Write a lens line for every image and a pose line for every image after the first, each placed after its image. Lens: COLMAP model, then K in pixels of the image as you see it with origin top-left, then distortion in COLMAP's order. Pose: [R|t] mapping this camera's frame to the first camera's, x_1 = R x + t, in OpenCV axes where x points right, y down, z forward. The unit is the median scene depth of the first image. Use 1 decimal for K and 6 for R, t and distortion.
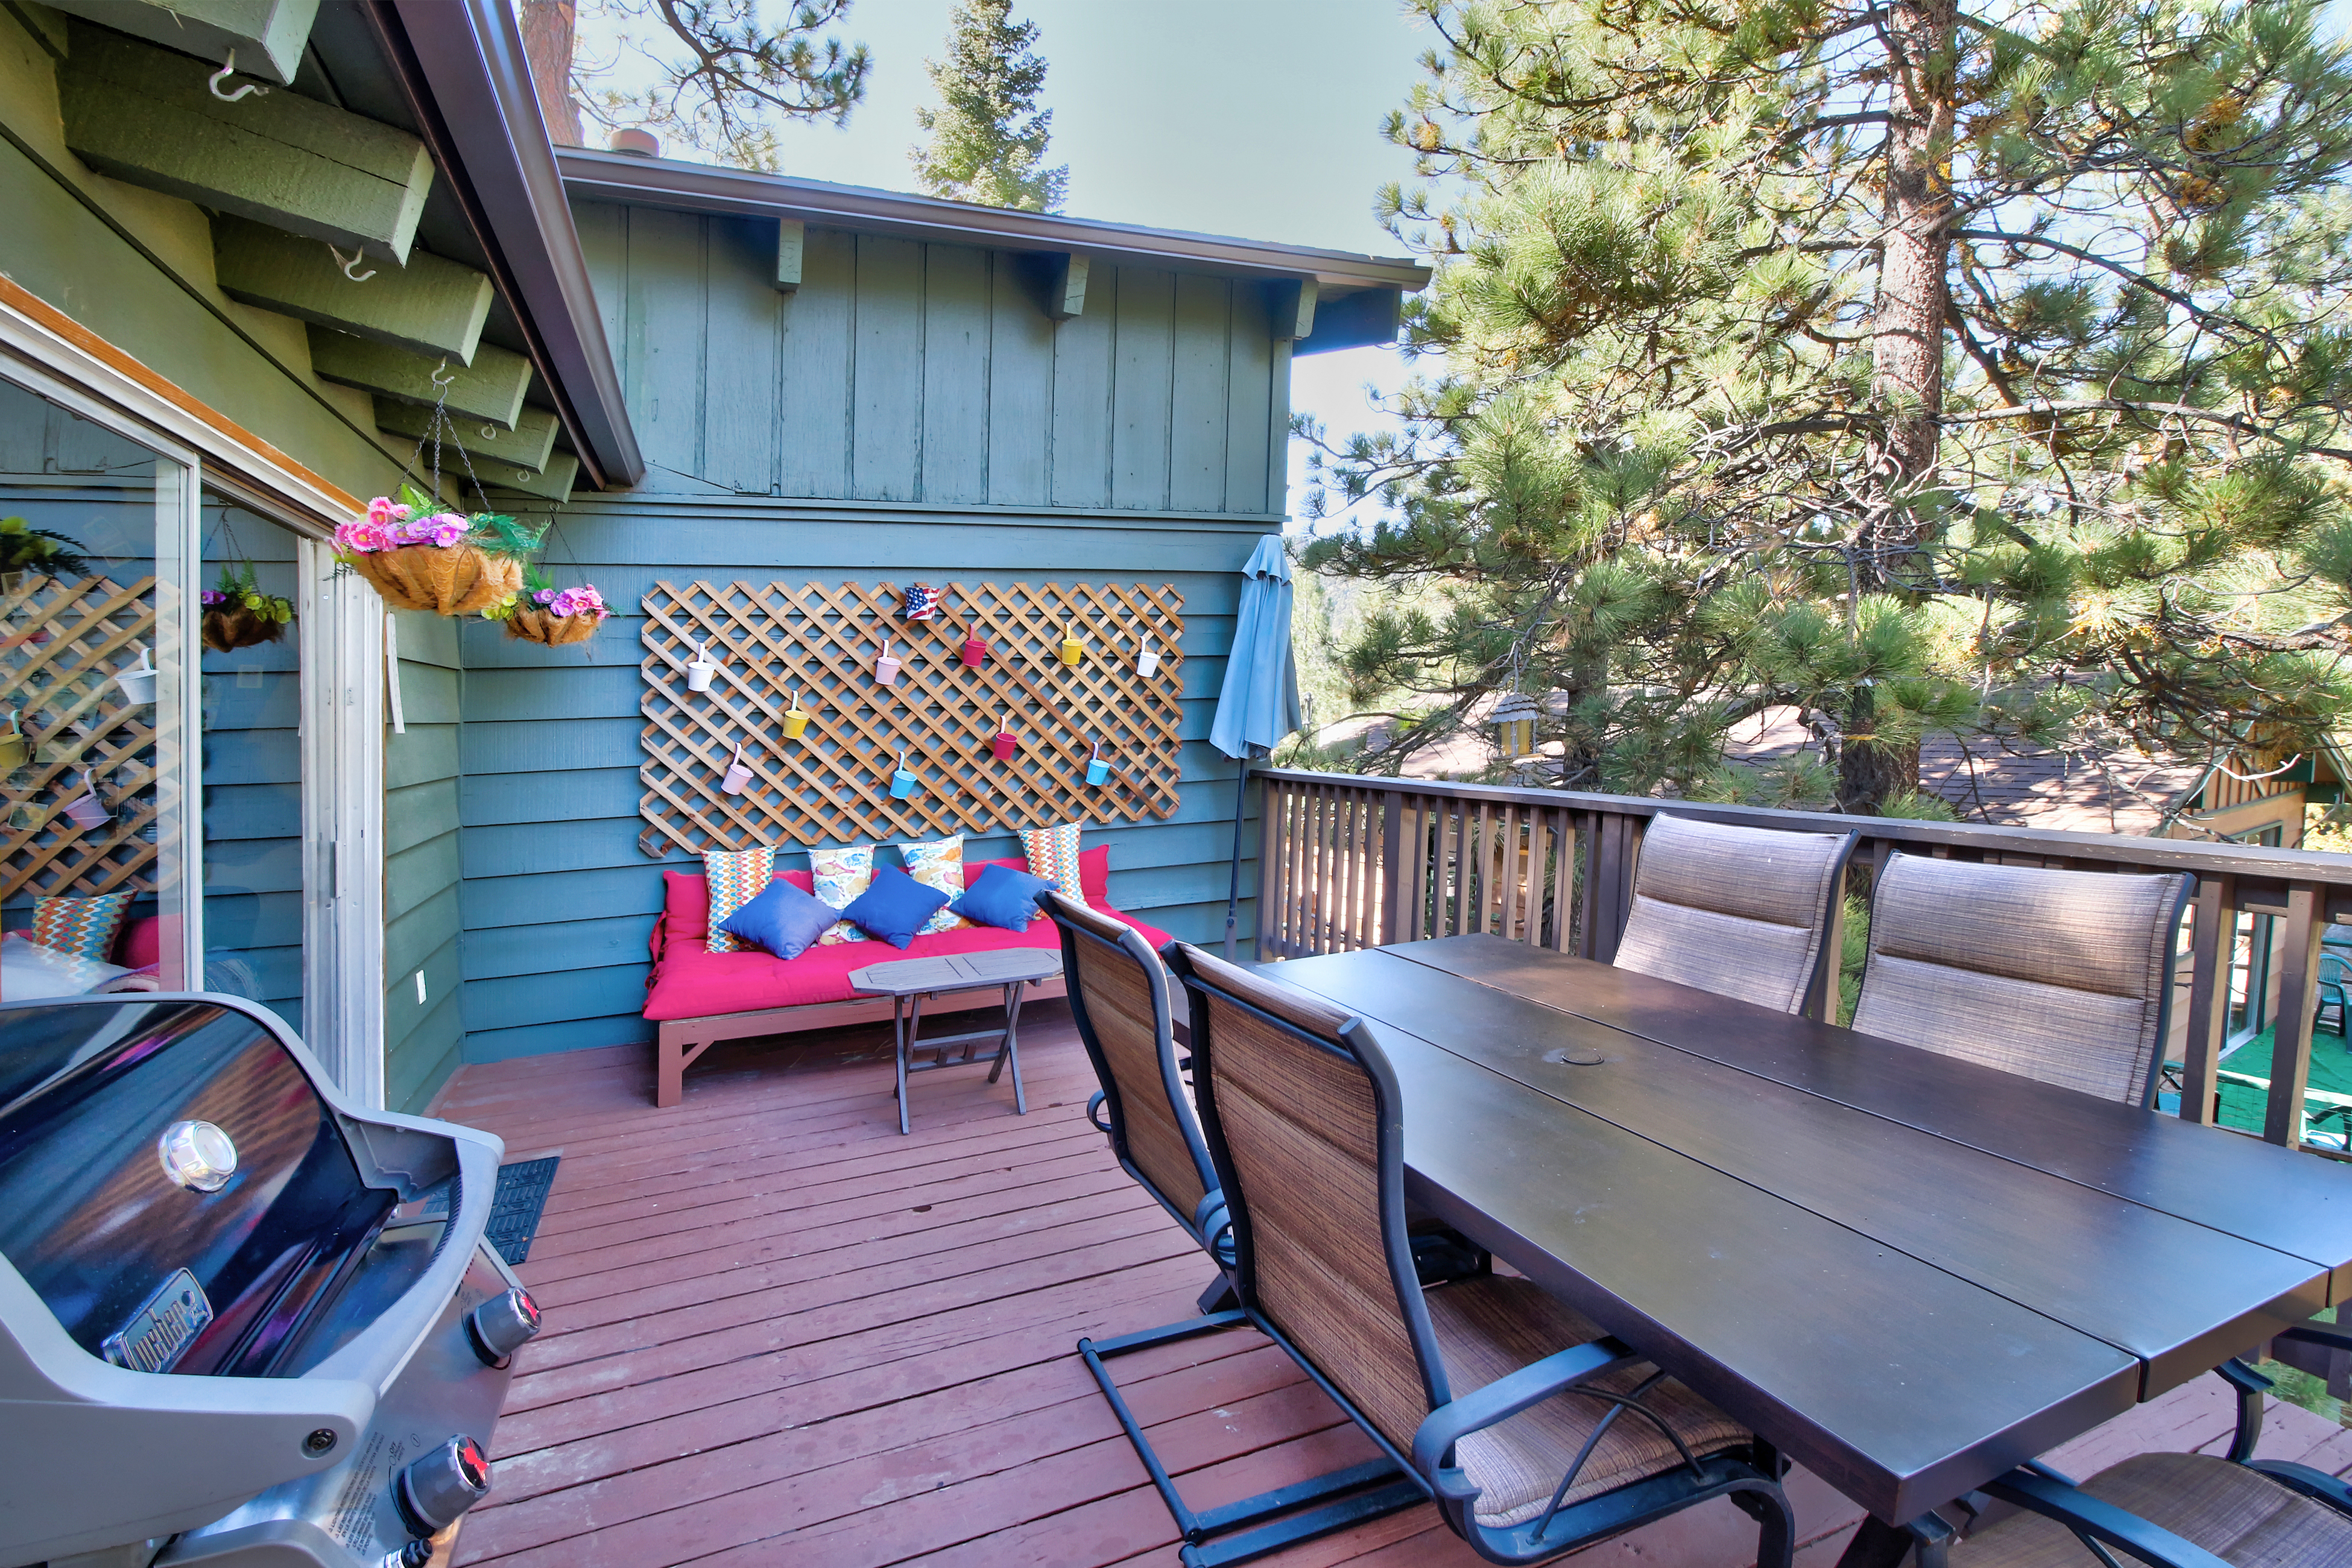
lens RADIAL K [[1117.4, 0, 1168.8], [0, 1117.4, 785.6], [0, 0, 1]] dist [-0.017900, -0.001425]
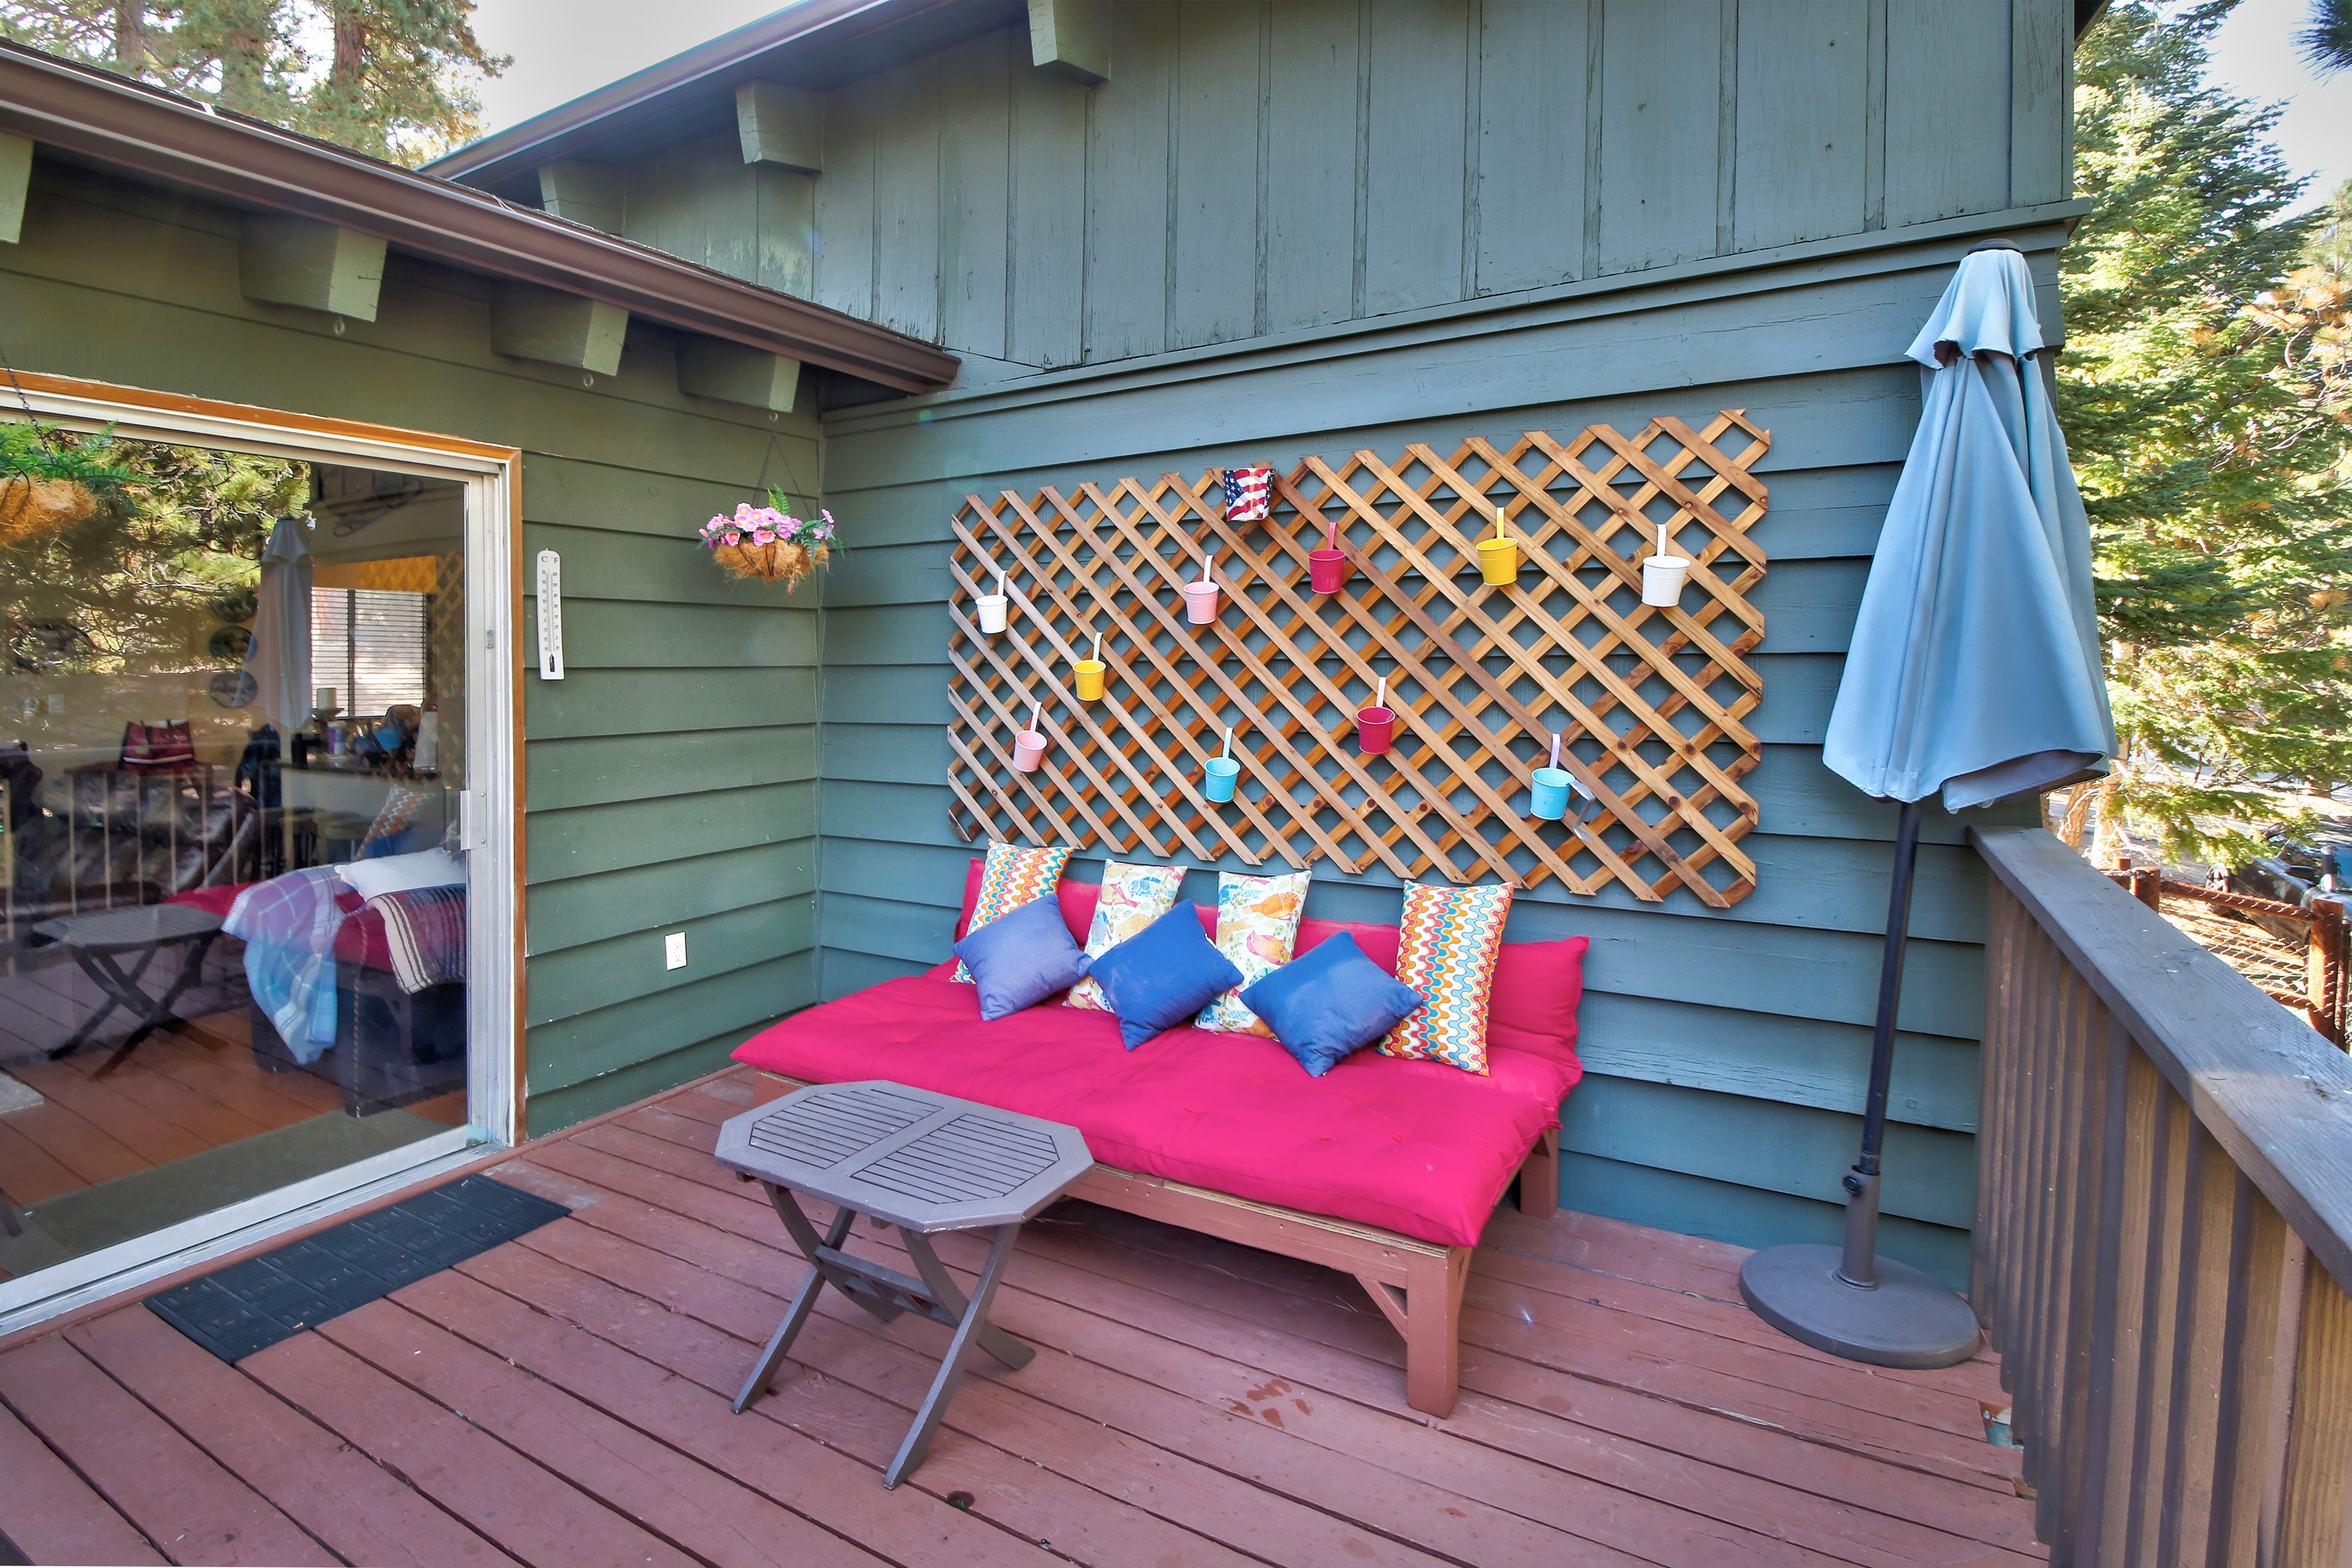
lens RADIAL K [[1117.4, 0, 1174.9], [0, 1117.4, 648.9], [0, 0, 1]] dist [-0.017900, -0.001425]
pose [[0.611291, 0.015428, -0.791255, 0.240947], [-0.065012, 0.997410, -0.030778, -0.052603], [0.788731, 0.070255, 0.610711, 0.561784]]
